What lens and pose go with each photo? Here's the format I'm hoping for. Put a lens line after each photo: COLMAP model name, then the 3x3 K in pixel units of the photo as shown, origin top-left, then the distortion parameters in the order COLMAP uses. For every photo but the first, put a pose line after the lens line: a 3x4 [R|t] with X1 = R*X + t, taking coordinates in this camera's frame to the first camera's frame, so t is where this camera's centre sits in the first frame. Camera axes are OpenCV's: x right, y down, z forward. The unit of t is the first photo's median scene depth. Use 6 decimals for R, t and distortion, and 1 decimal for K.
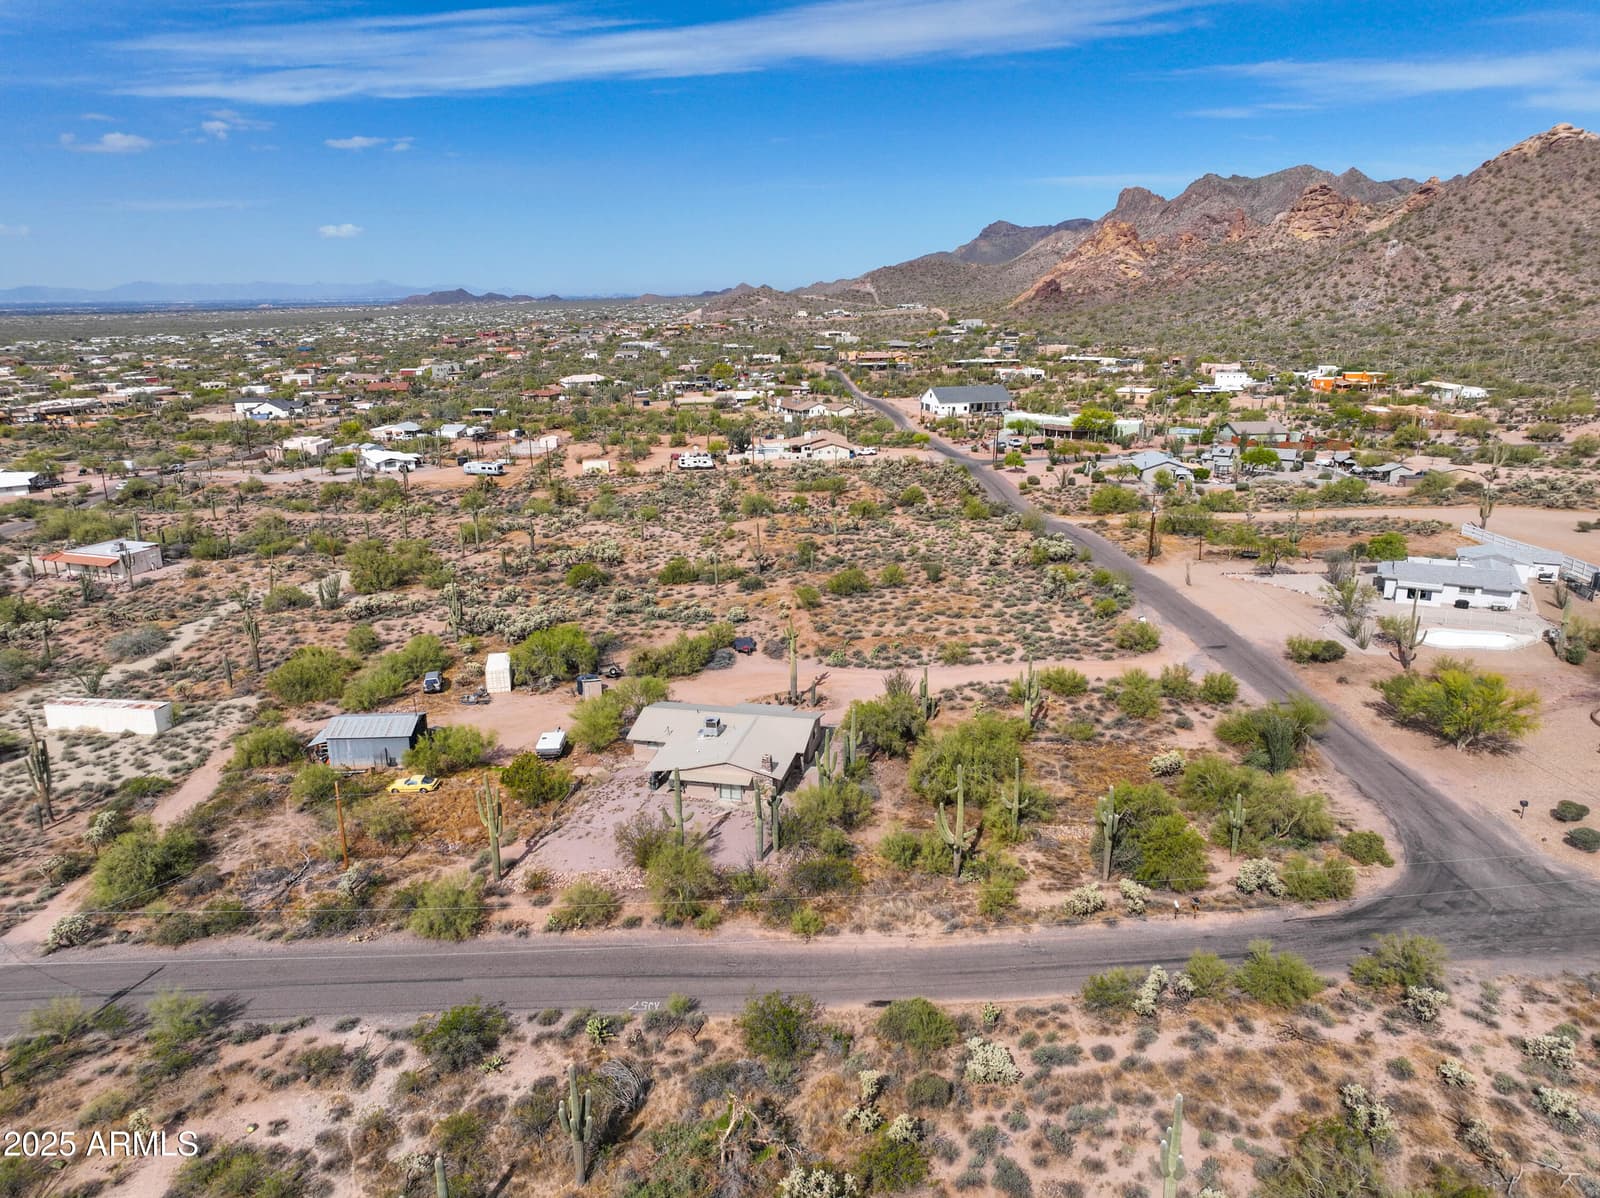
lens RADIAL K [[1123.8, 0, 800.4], [0, 1123.8, 599.1], [0, 0, 1]] dist [-0.004827, 0.023605]
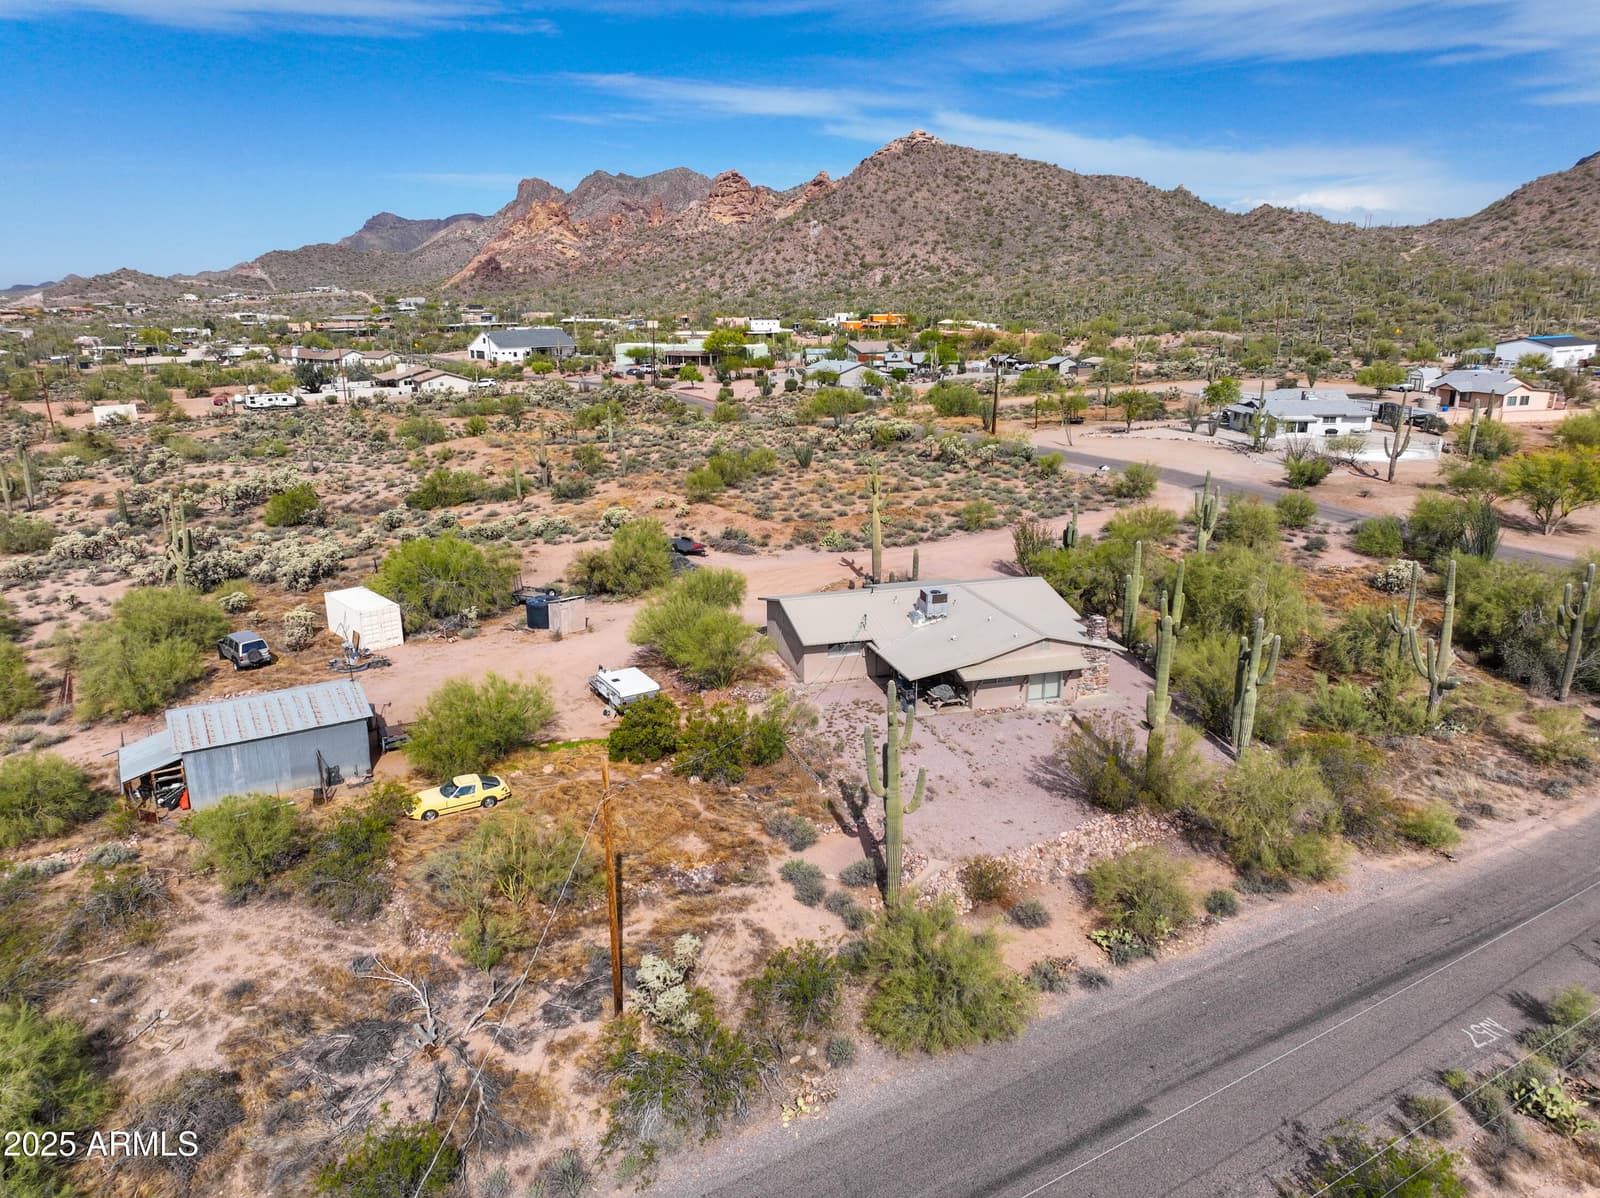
lens RADIAL K [[1123.8, 0, 800.2], [0, 1123.8, 600.6], [0, 0, 1]] dist [-0.004827, 0.023605]
pose [[0.871845, -0.126946, 0.473044, -0.049204], [0.126341, 0.991431, 0.033207, 0.009366], [-0.473206, 0.030813, 0.880413, 0.055801]]
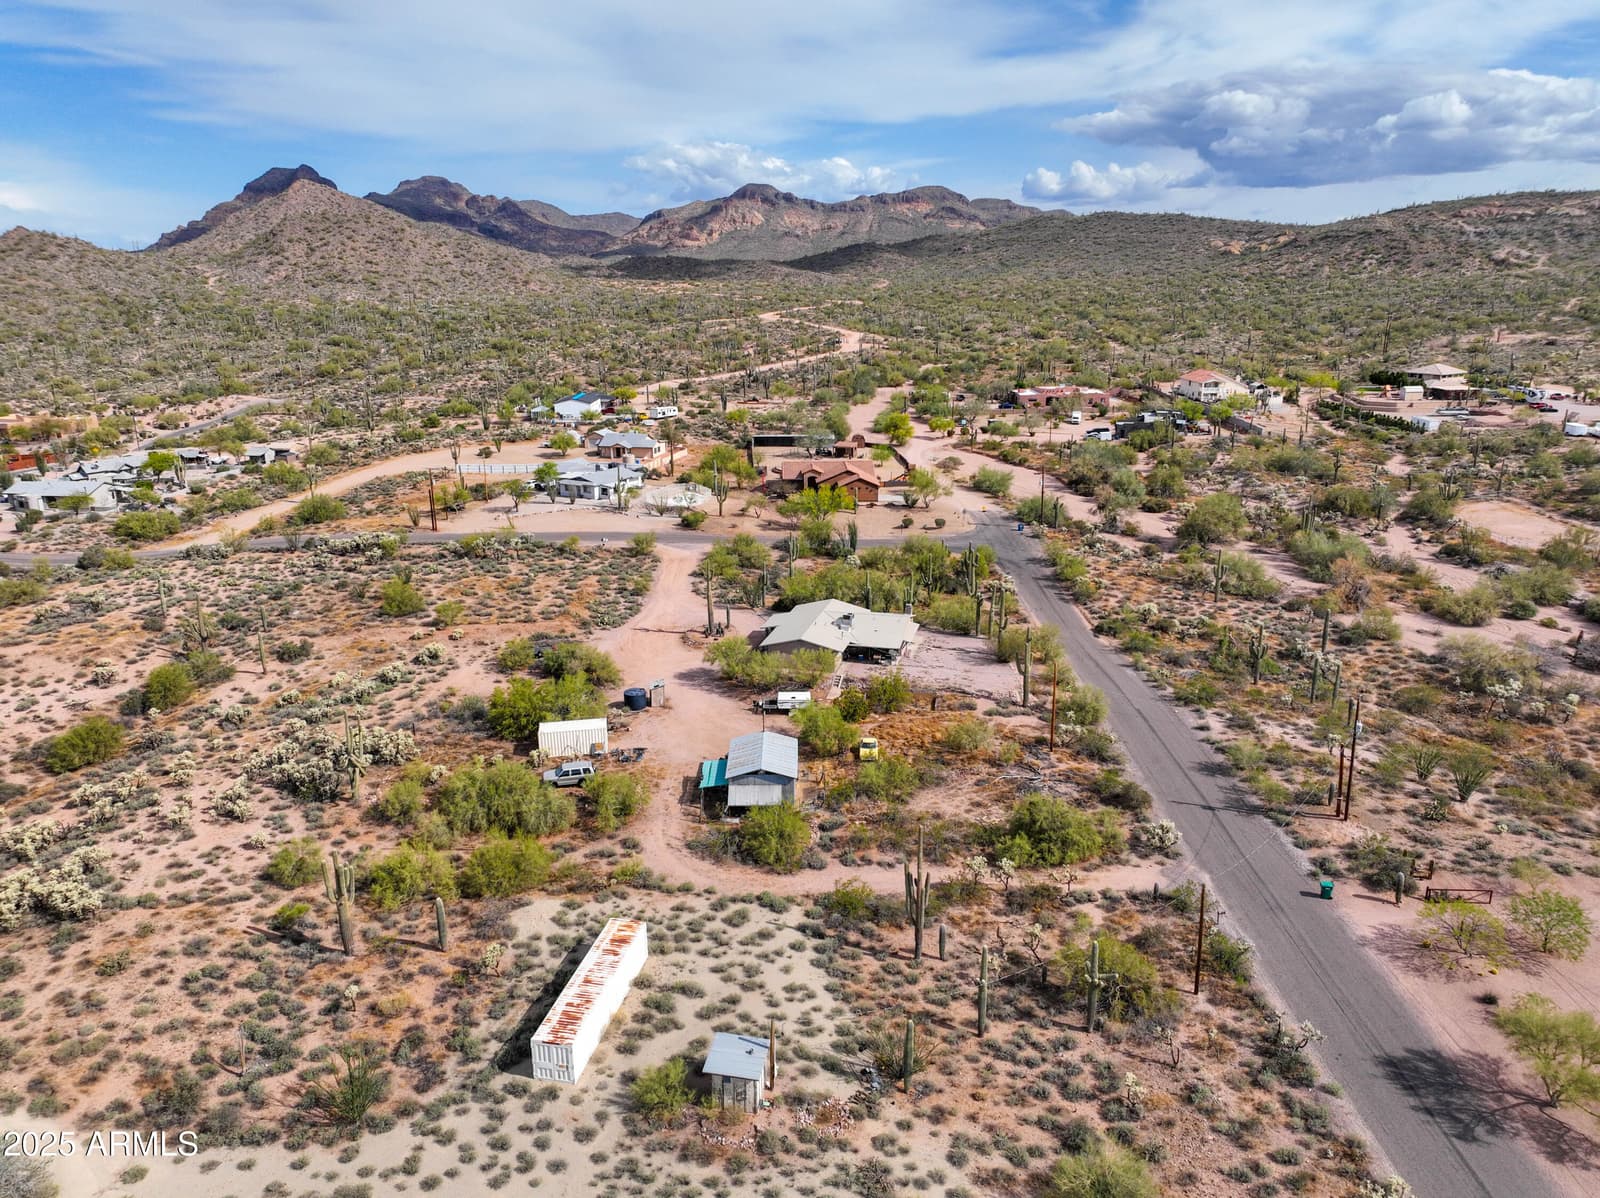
lens RADIAL K [[1123.8, 0, 800.9], [0, 1123.8, 593.5], [0, 0, 1]] dist [-0.004827, 0.023605]
pose [[0.030857, -0.260658, 0.964938, -0.149718], [0.277201, 0.929760, 0.242292, -0.027469], [-0.960316, 0.260006, 0.100944, 0.103718]]
